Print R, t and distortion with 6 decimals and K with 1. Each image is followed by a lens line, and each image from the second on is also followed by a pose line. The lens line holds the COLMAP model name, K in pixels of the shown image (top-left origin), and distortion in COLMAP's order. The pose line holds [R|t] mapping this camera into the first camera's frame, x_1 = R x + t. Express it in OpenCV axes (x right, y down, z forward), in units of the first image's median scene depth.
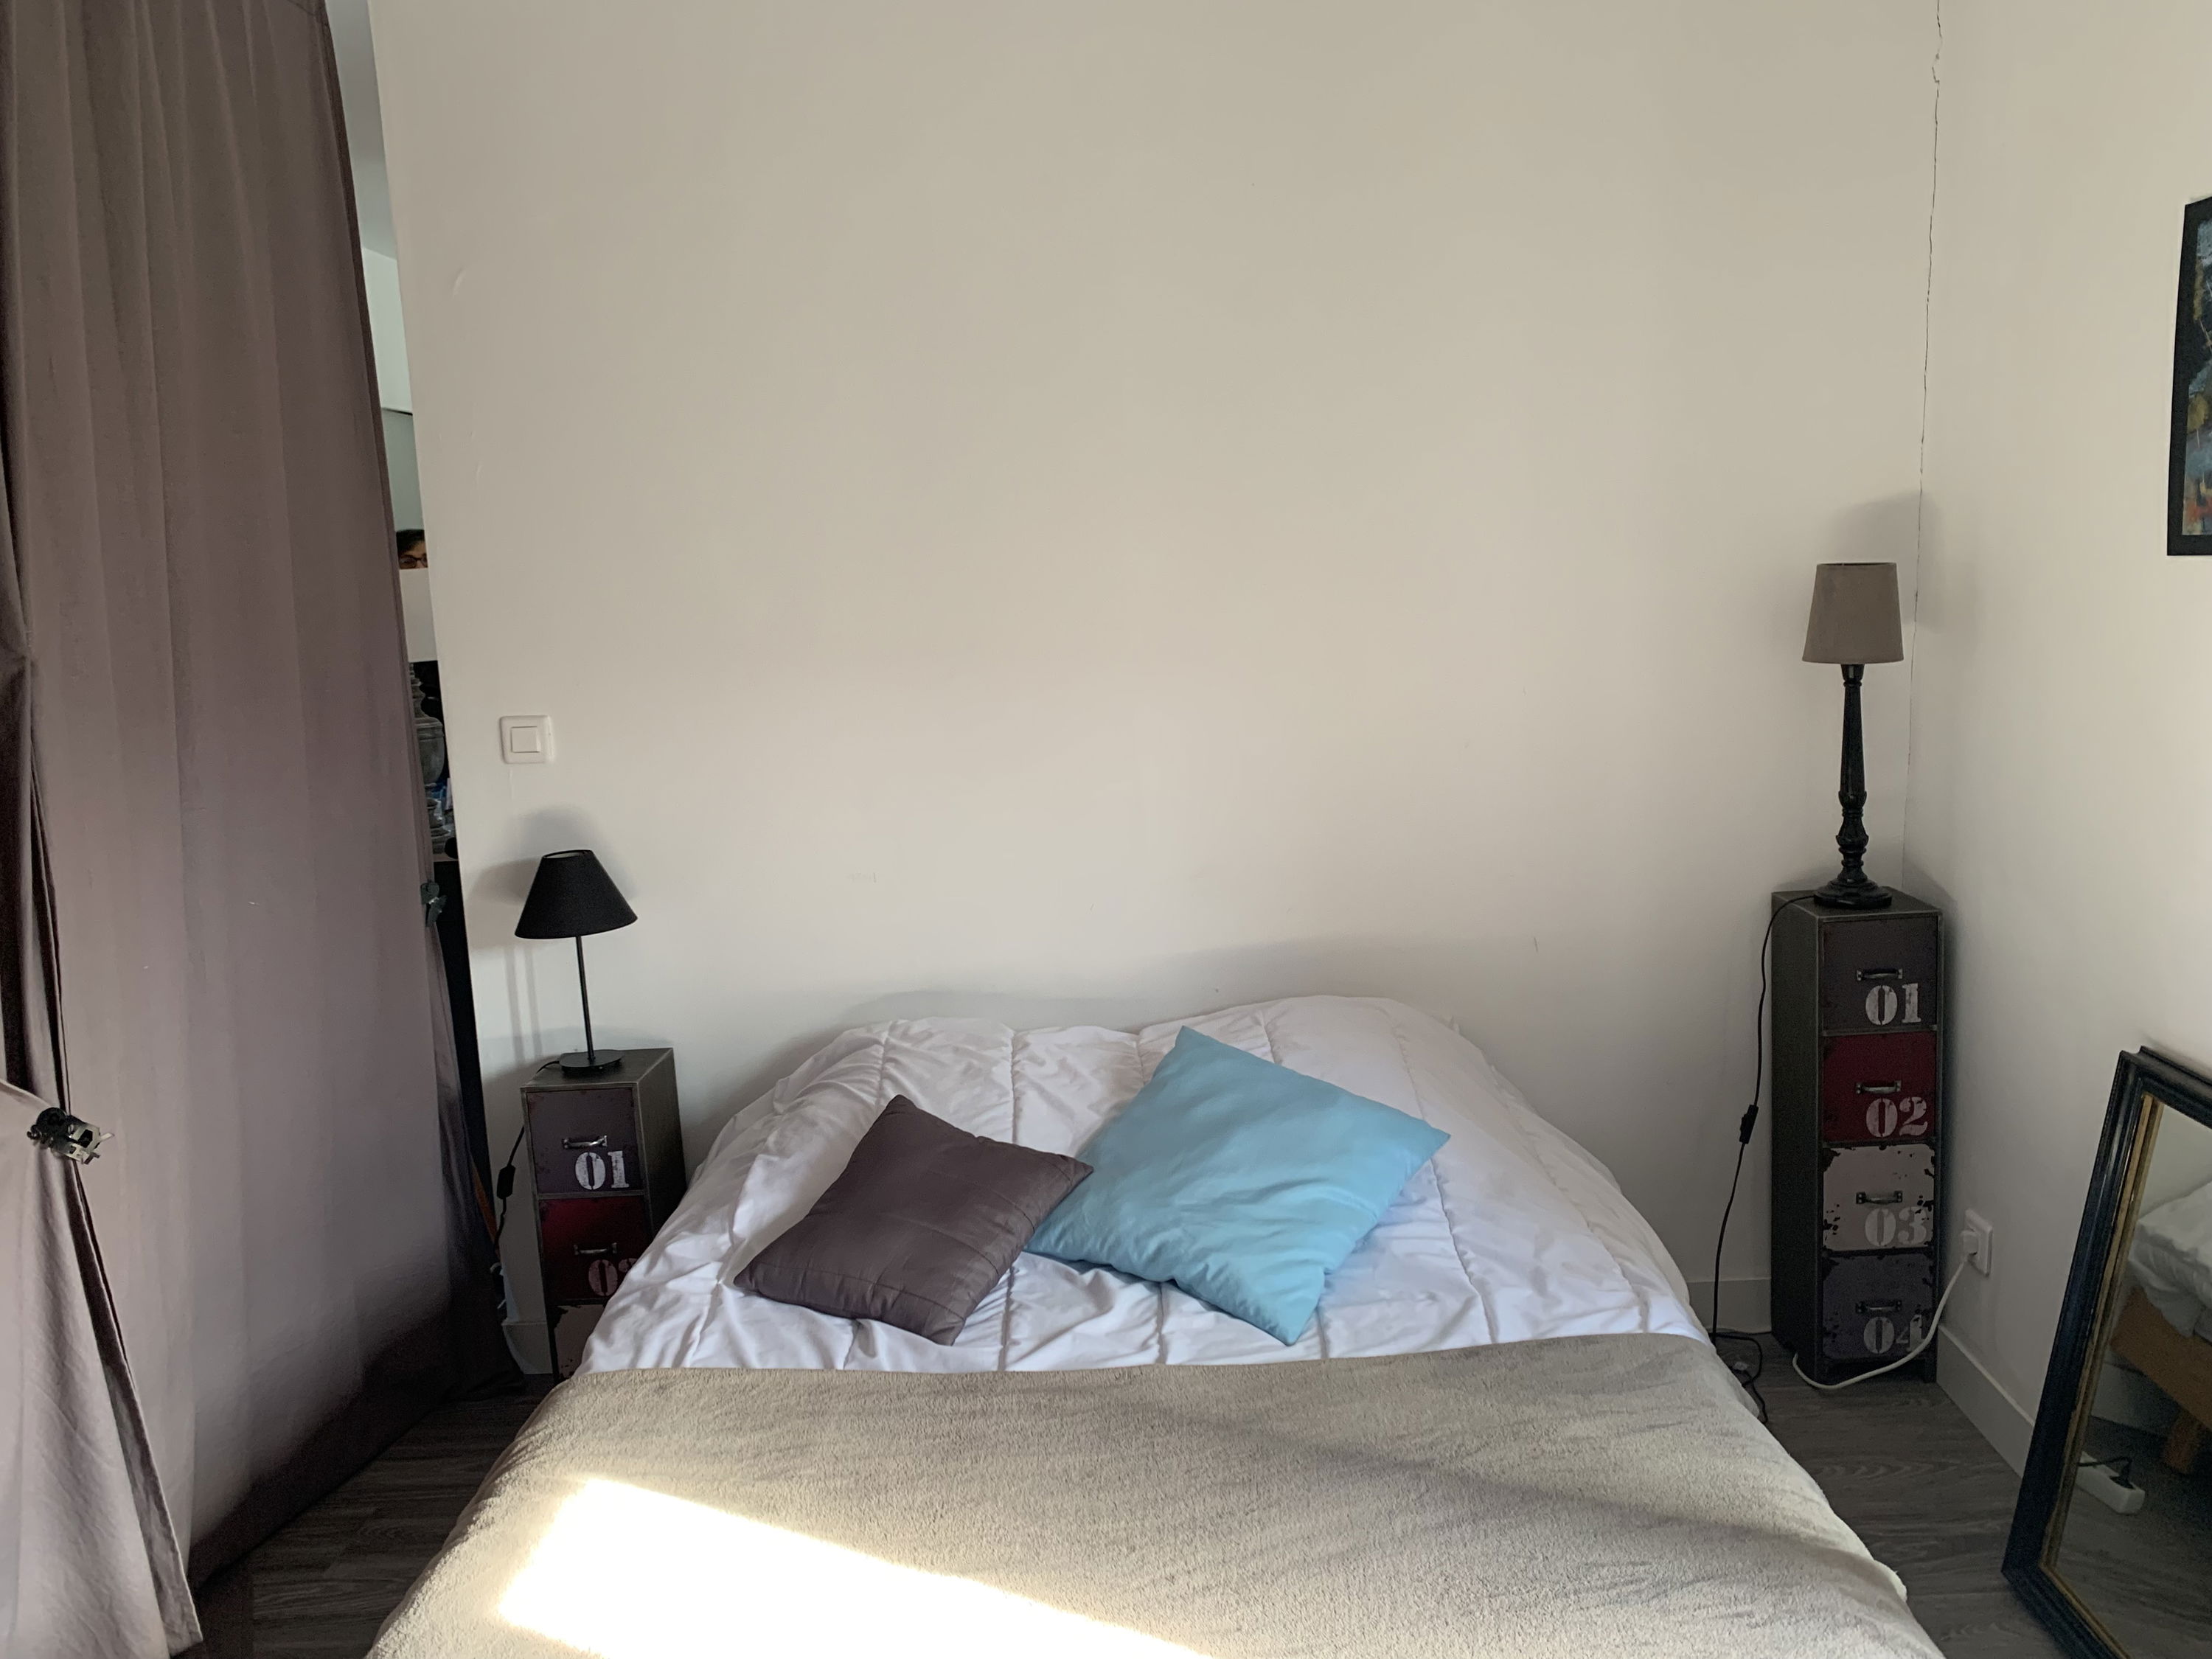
lens RADIAL K [[1686.0, 0, 1107.6], [0, 1686.0, 829.3], [0, 0, 1]] dist [0.063998, -0.074446]
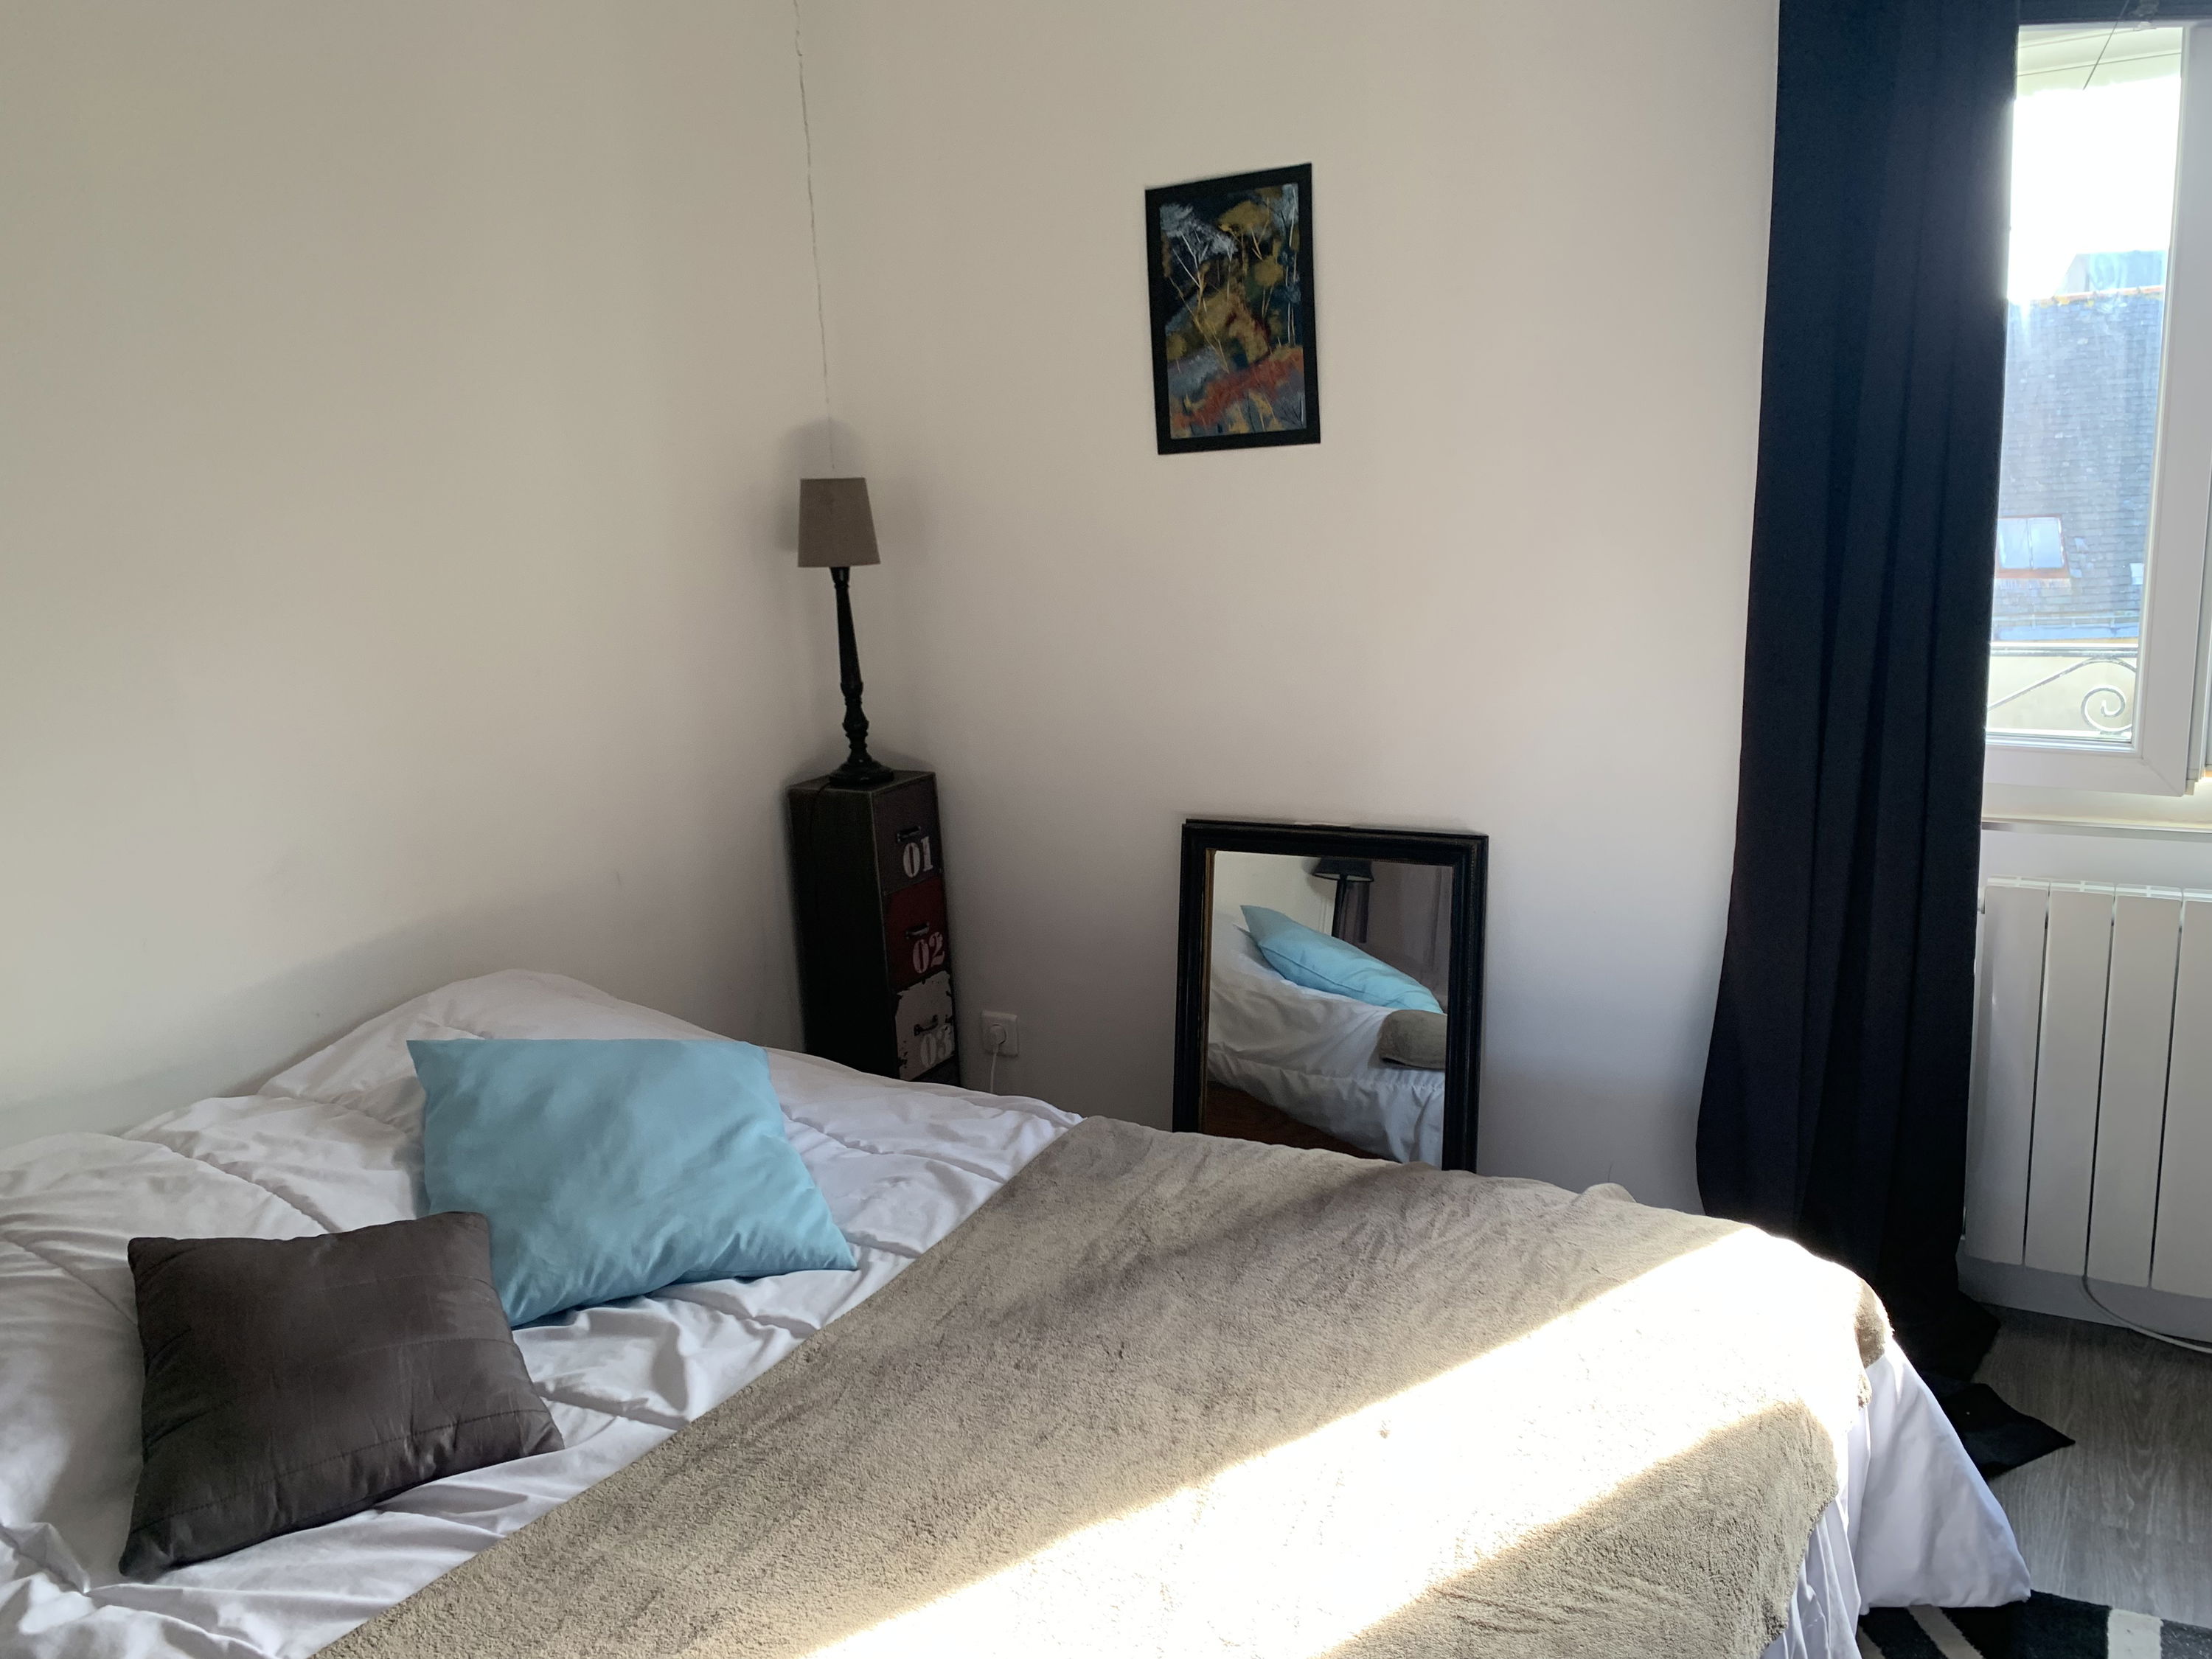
lens RADIAL K [[1686.0, 0, 1108.0], [0, 1686.0, 826.5], [0, 0, 1]] dist [0.063998, -0.074446]
pose [[0.492021, -0.160351, 0.855689, -0.508969], [0.174235, 0.981143, 0.083675, 0.008738], [-0.852970, 0.107921, 0.510681, 0.327333]]
